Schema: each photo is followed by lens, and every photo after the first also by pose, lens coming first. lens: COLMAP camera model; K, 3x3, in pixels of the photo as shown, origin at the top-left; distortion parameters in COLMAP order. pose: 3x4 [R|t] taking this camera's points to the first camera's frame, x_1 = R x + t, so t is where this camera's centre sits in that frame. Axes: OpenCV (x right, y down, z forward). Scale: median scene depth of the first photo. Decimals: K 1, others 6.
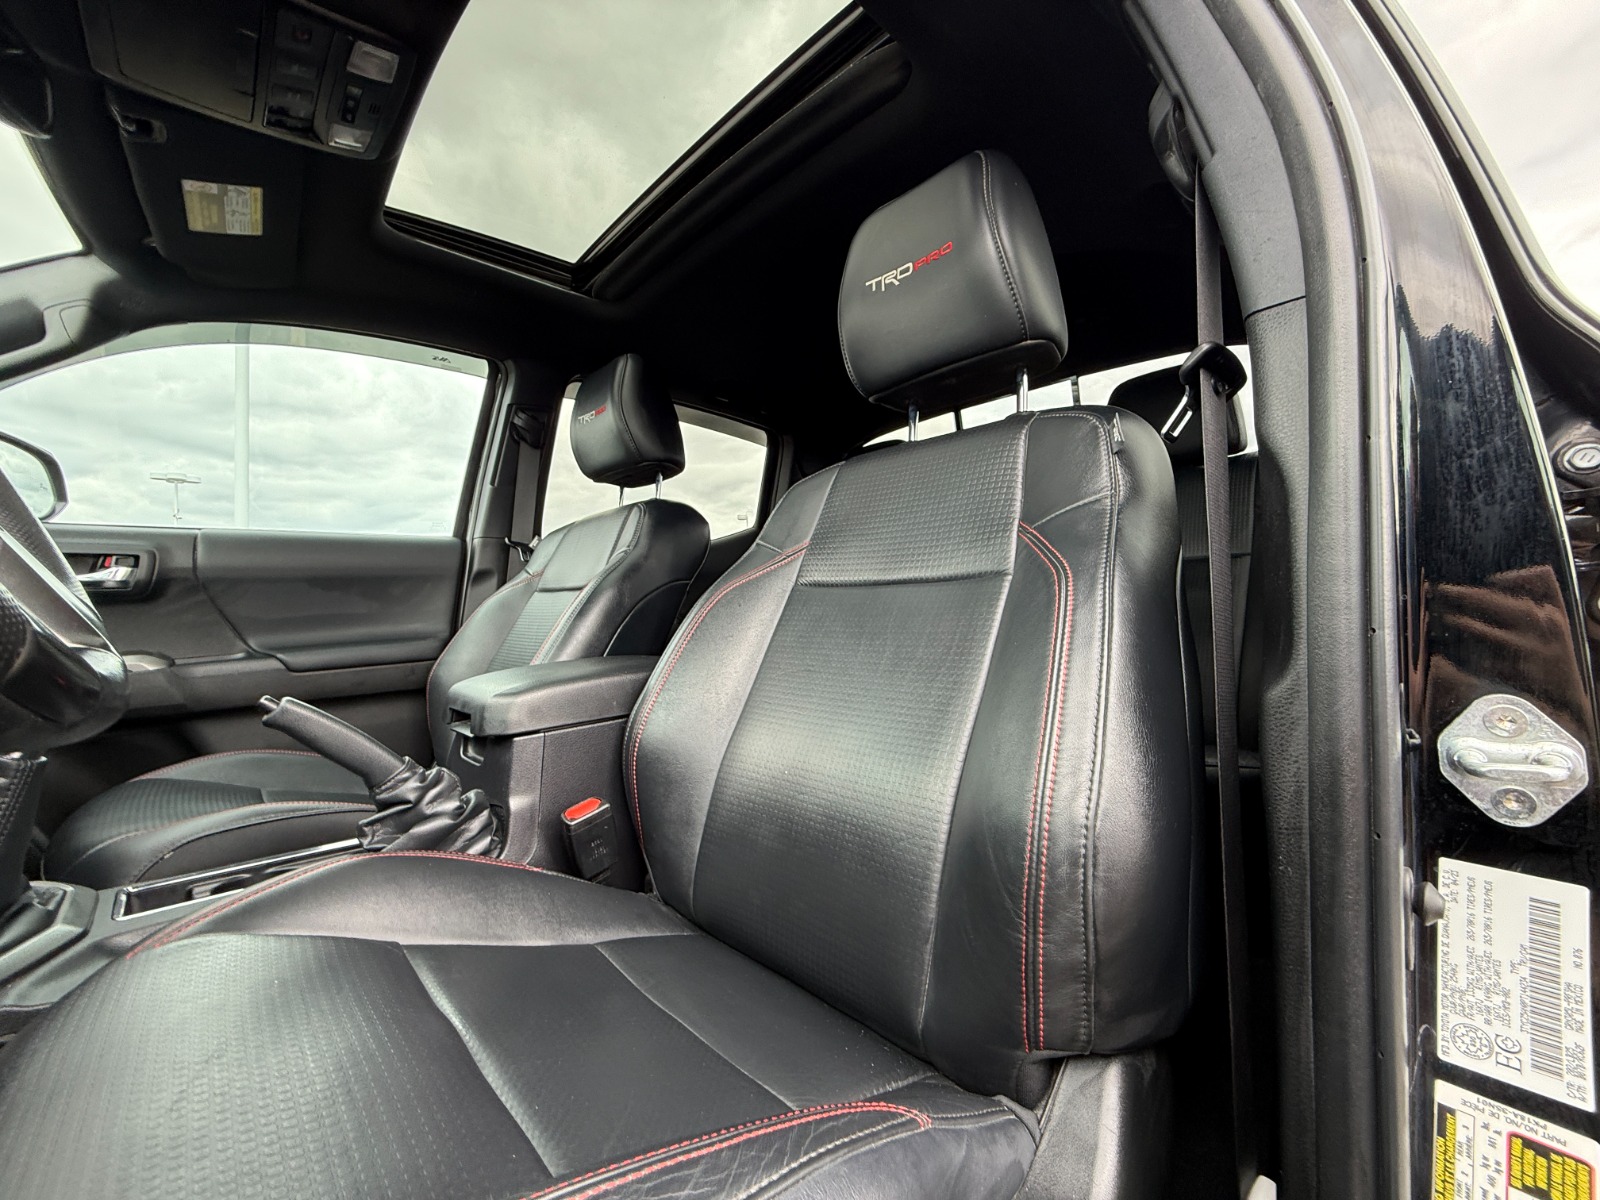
lens RADIAL K [[638.5, 0, 792.4], [0, 638.5, 602.7], [0, 0, 1]] dist [-0.000074, -0.000113]
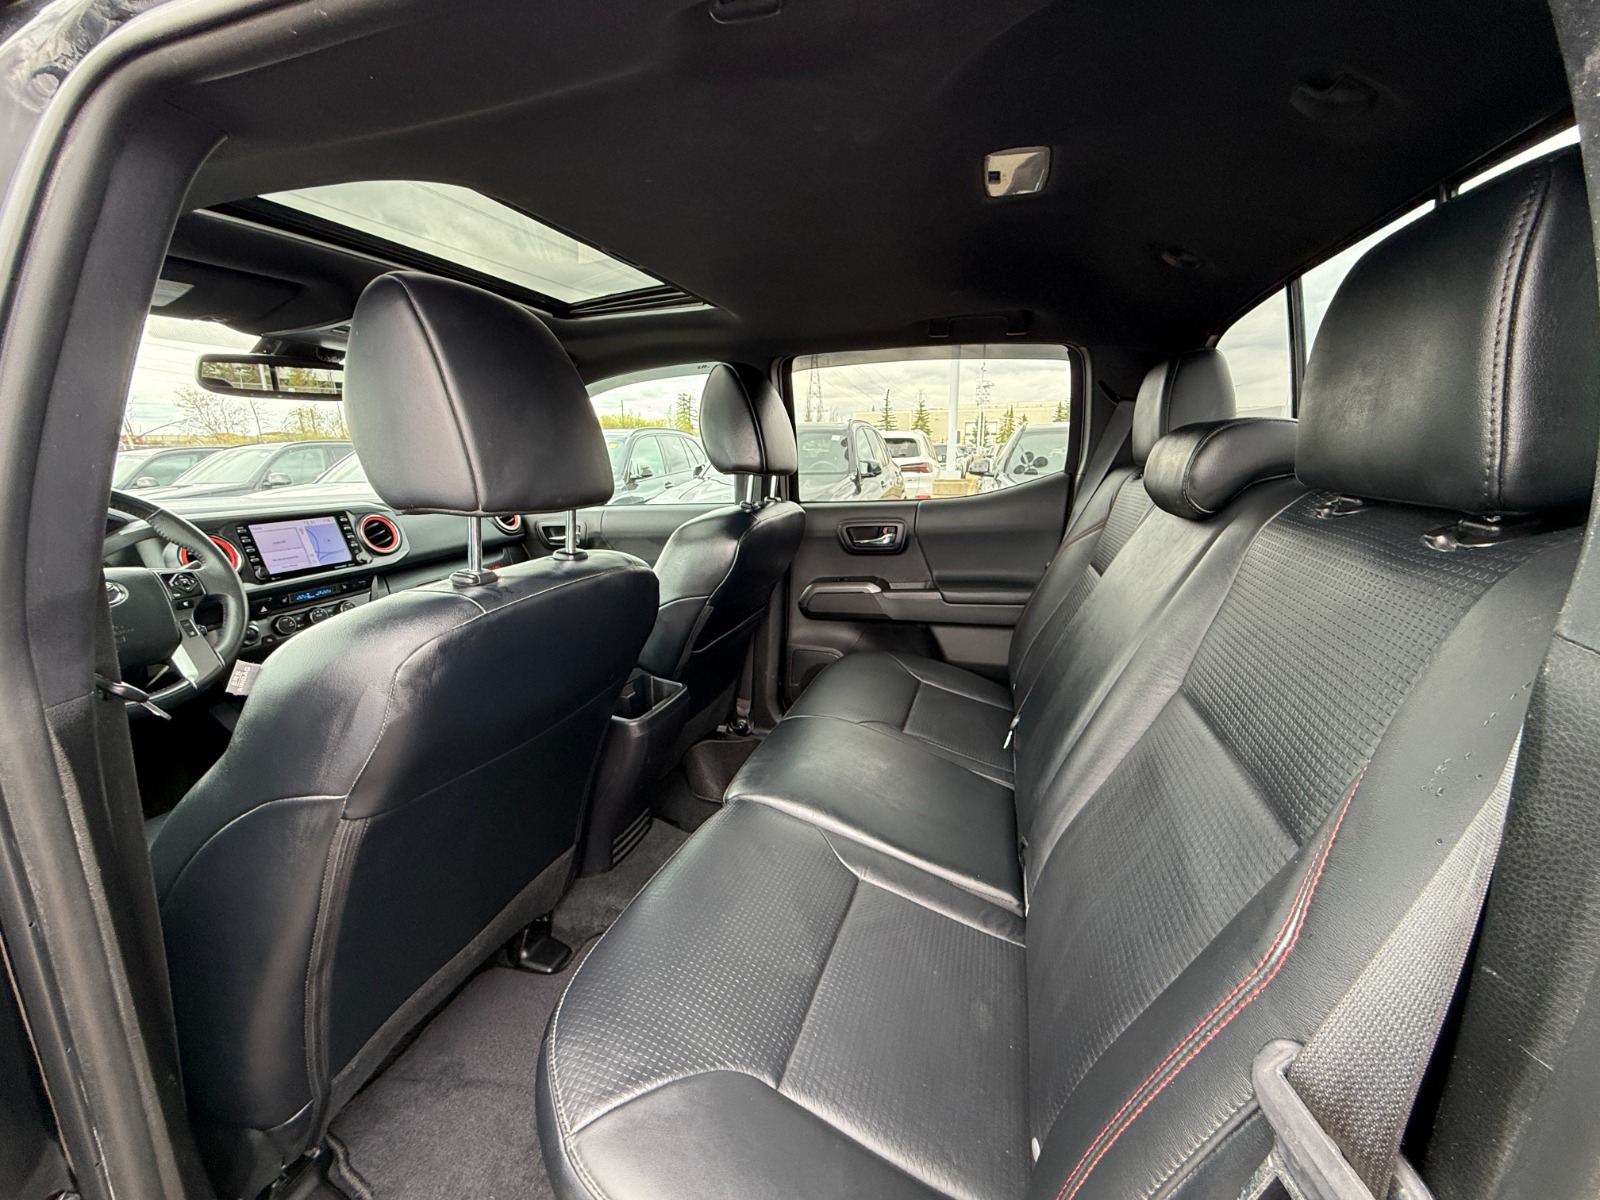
lens RADIAL K [[641.0, 0, 794.2], [0, 641.0, 598.6], [0, 0, 1]] dist [-0.000811, -0.000168]
pose [[0.477332, 0.210645, -0.853102, 0.803828], [0.023930, 0.967366, 0.252249, -0.286800], [0.878397, -0.140822, 0.456715, 0.592190]]
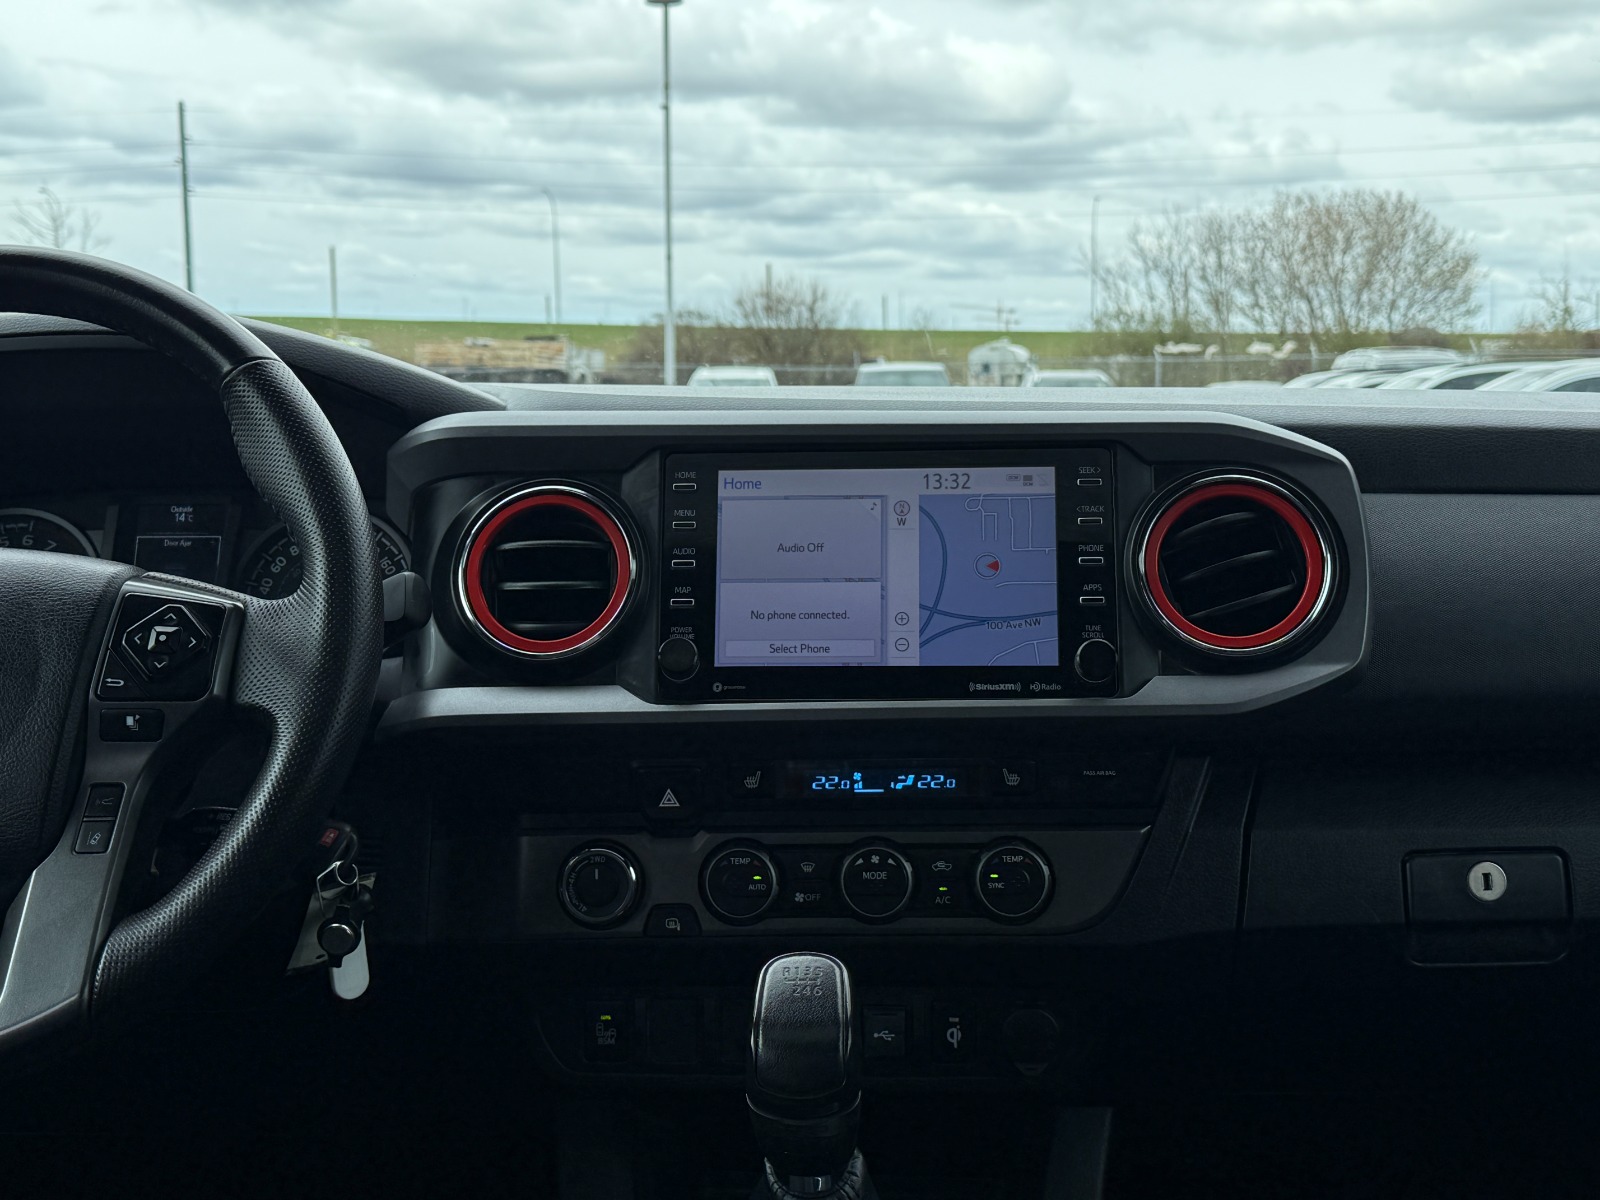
lens RADIAL K [[1843.2, 0, 797.0], [0, 1843.2, 603.0], [0, 0, 1]] dist [0.197208, -0.459565]
pose [[-0.715951, 0.100970, -0.690811, -0.058844], [0.037427, 0.993615, 0.106440, -0.180655], [0.697147, 0.050351, -0.715158, 0.894543]]
